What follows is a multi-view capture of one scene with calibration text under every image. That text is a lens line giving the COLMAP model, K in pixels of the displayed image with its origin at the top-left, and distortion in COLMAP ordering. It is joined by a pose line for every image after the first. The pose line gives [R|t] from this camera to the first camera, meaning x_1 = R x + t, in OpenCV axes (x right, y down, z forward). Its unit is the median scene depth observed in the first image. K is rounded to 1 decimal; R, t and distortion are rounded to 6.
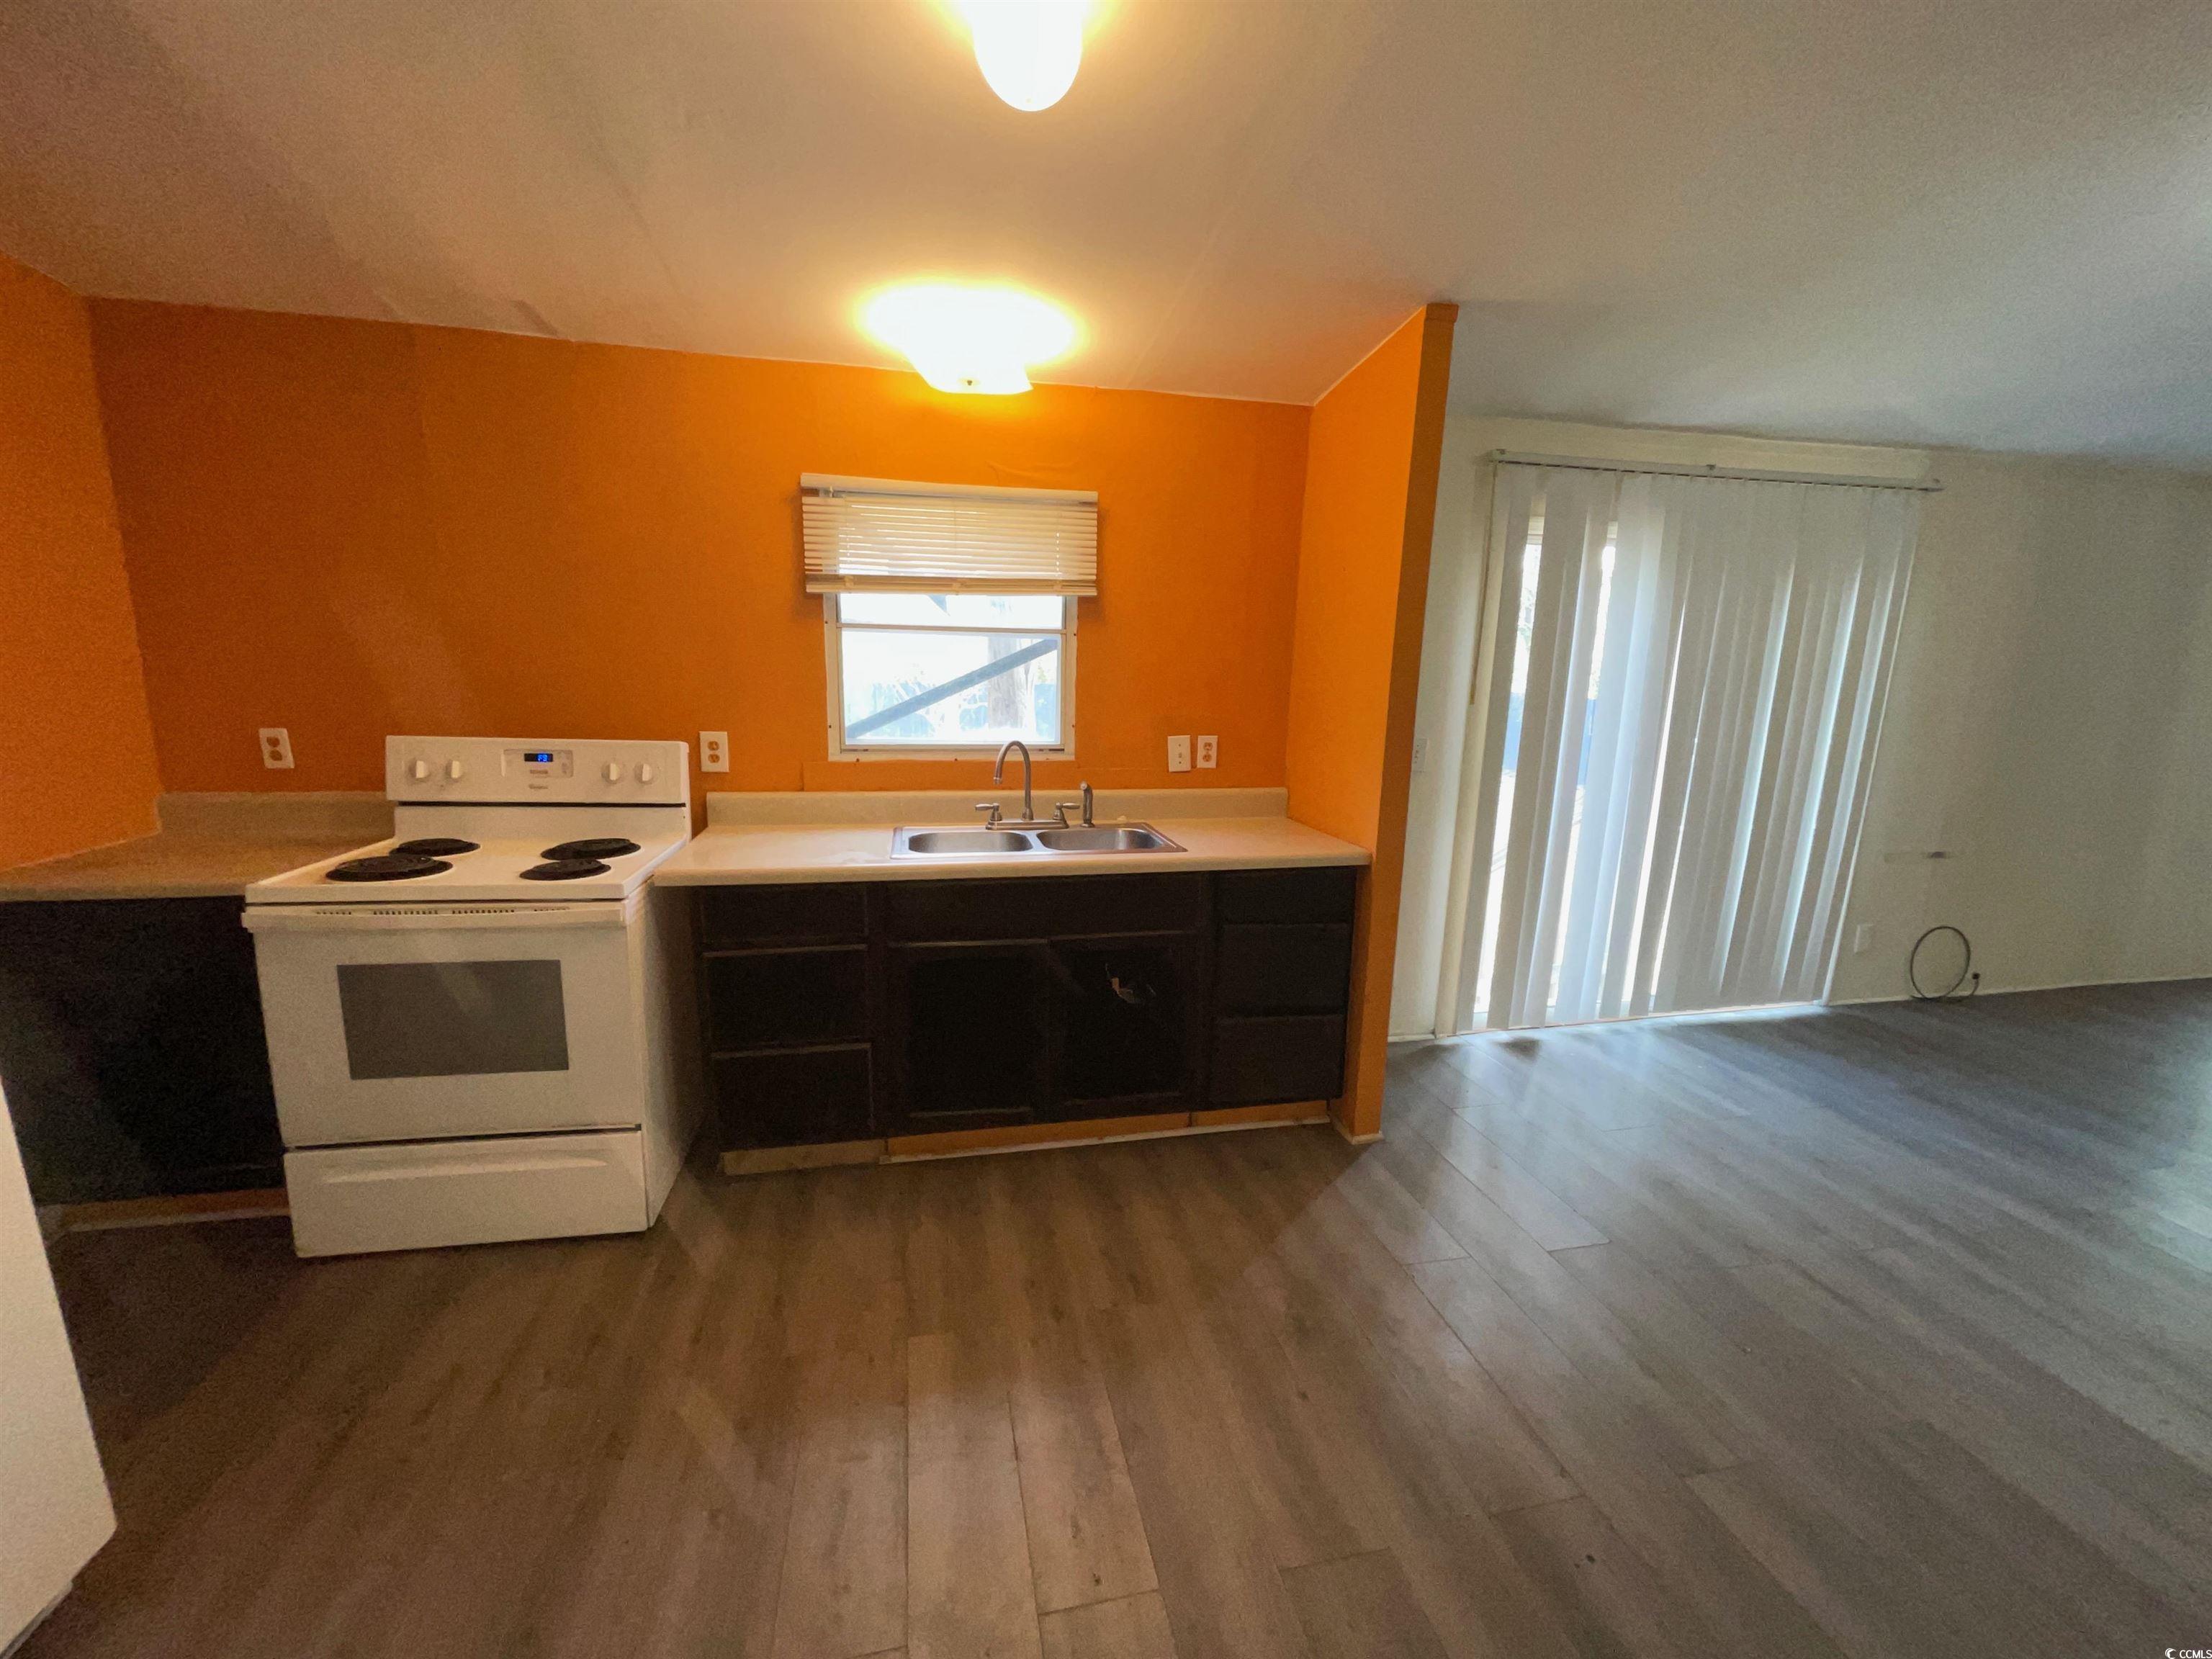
lens RADIAL K [[891.2, 0, 1099.4], [0, 891.2, 826.1], [0, 0, 1]] dist [-0.004932, -0.000343]
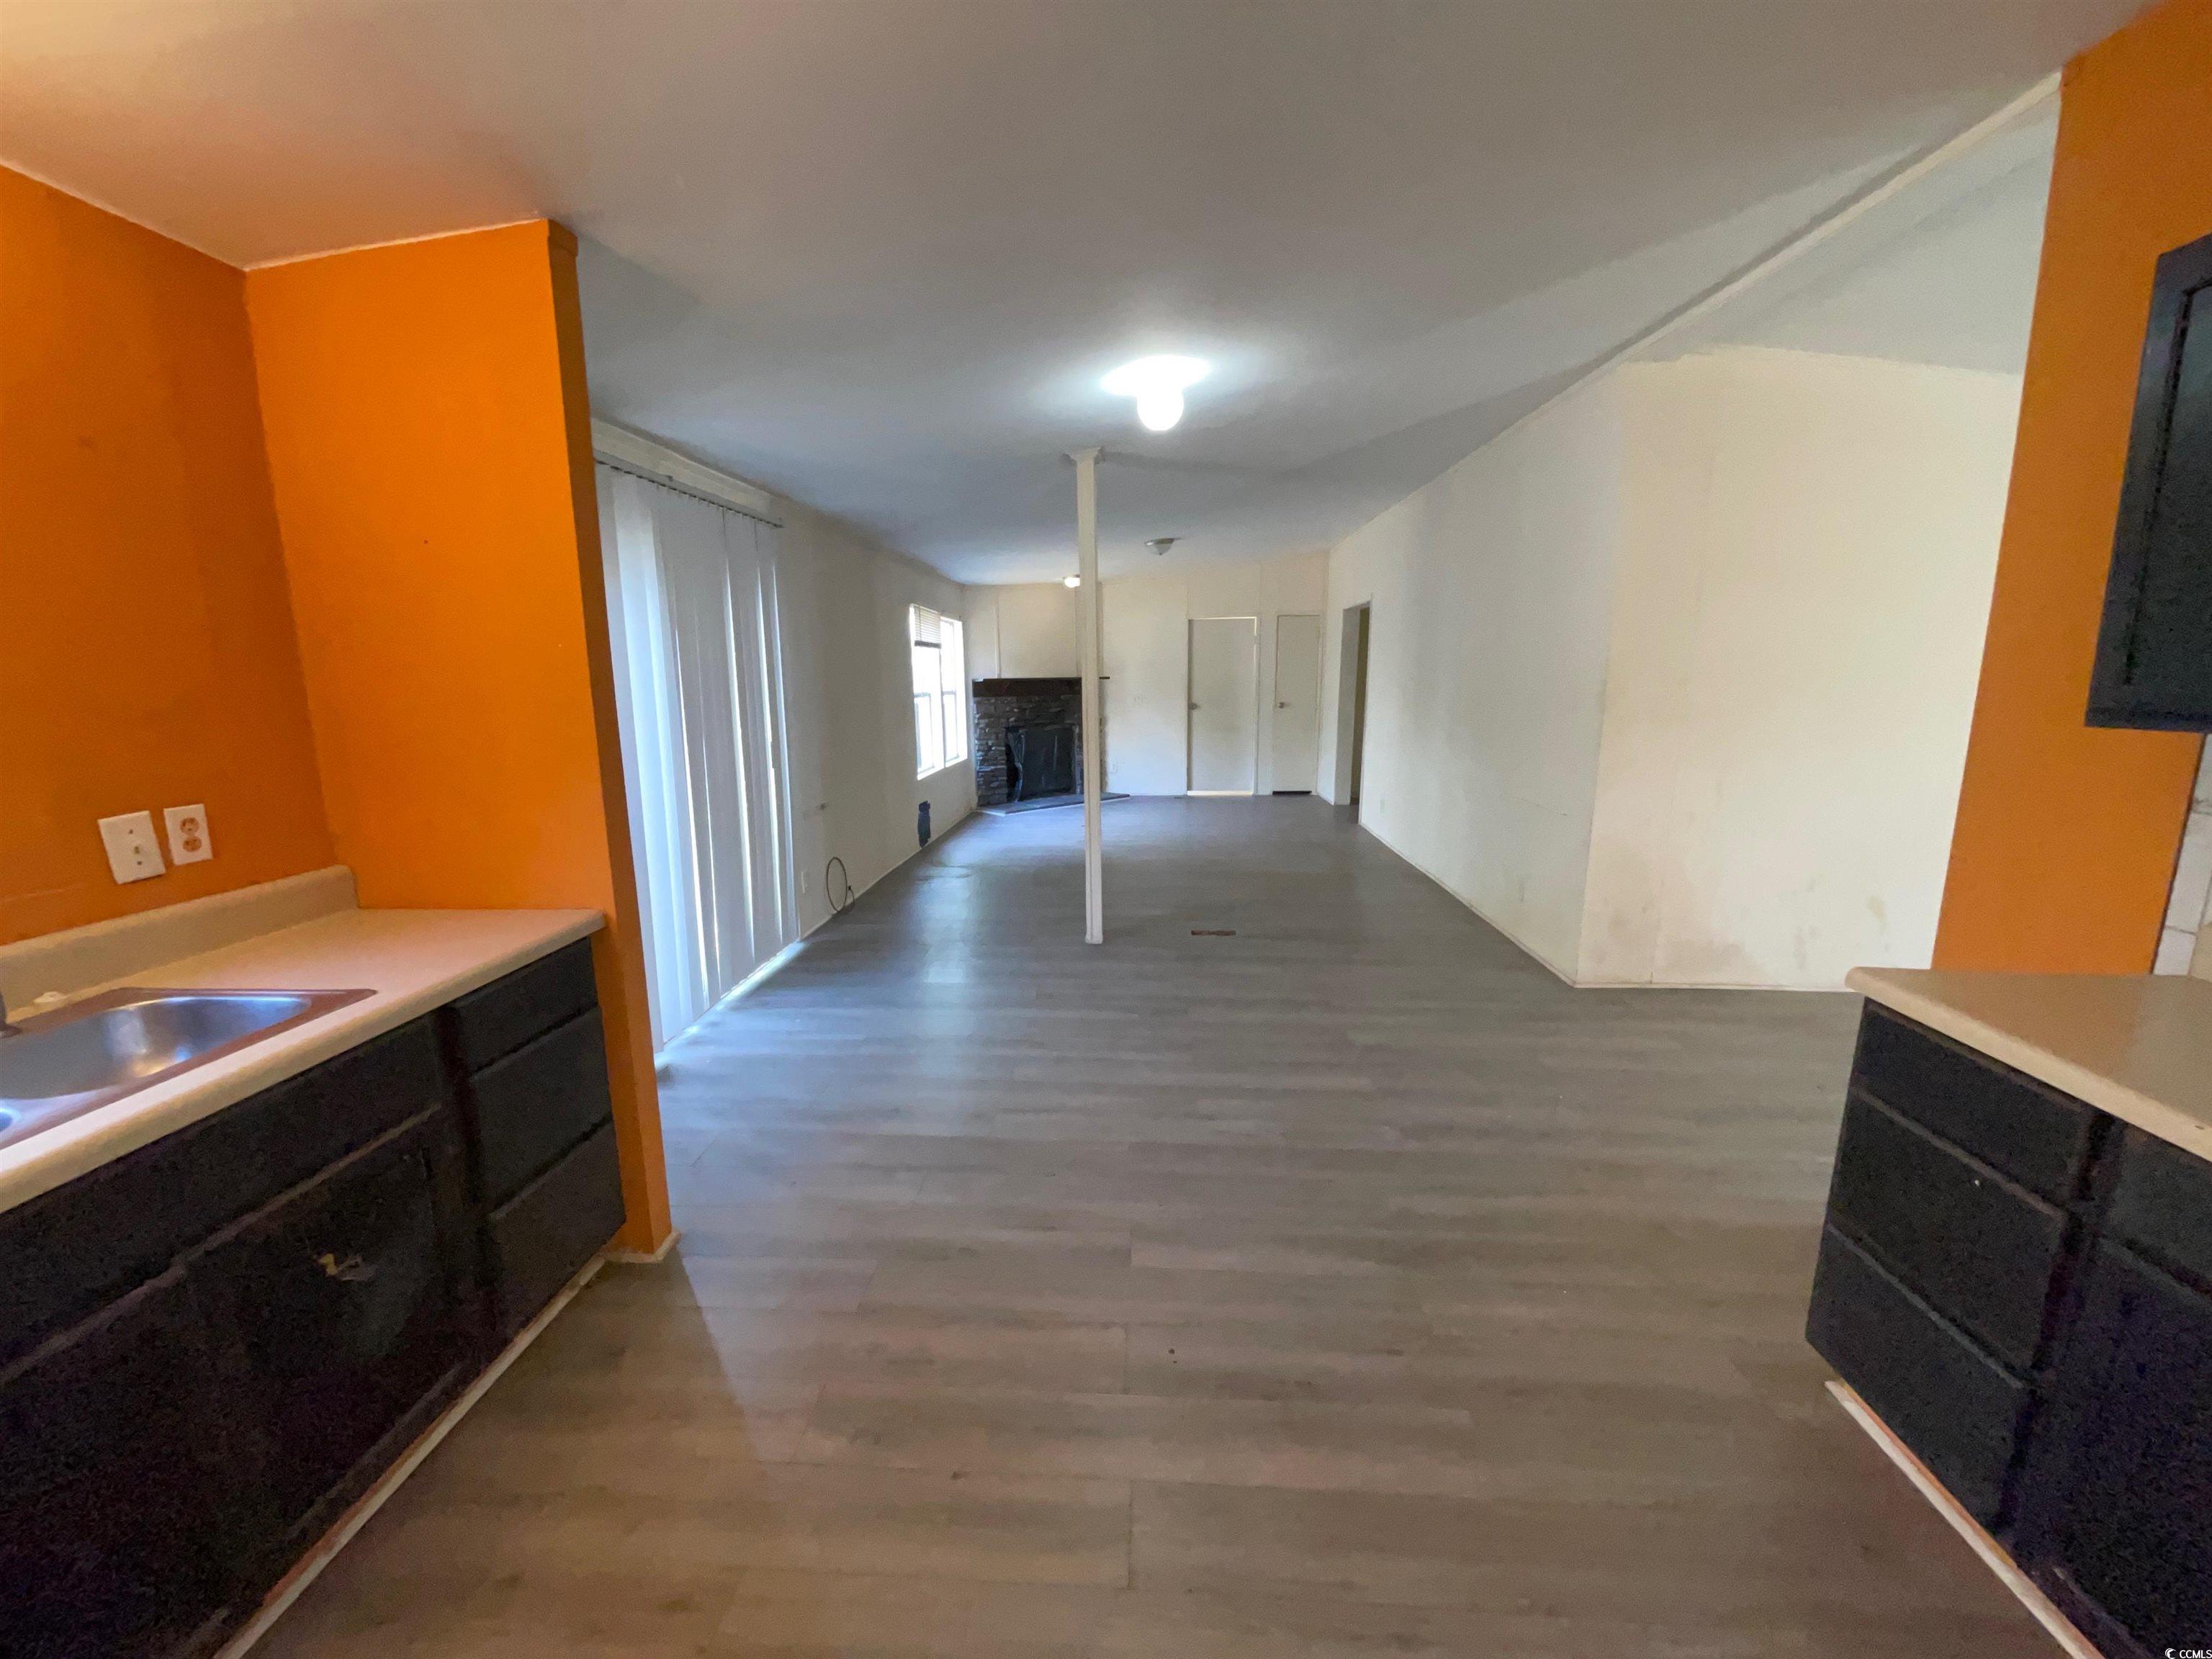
lens RADIAL K [[883.5, 0, 1106.0], [0, 883.5, 829.5], [0, 0, 1]] dist [0.000488, -0.007077]
pose [[0.255641, -0.189630, 0.947992, -0.282833], [0.182120, 0.972464, 0.145414, -0.066371], [-0.949463, 0.135474, 0.283137, 0.309286]]
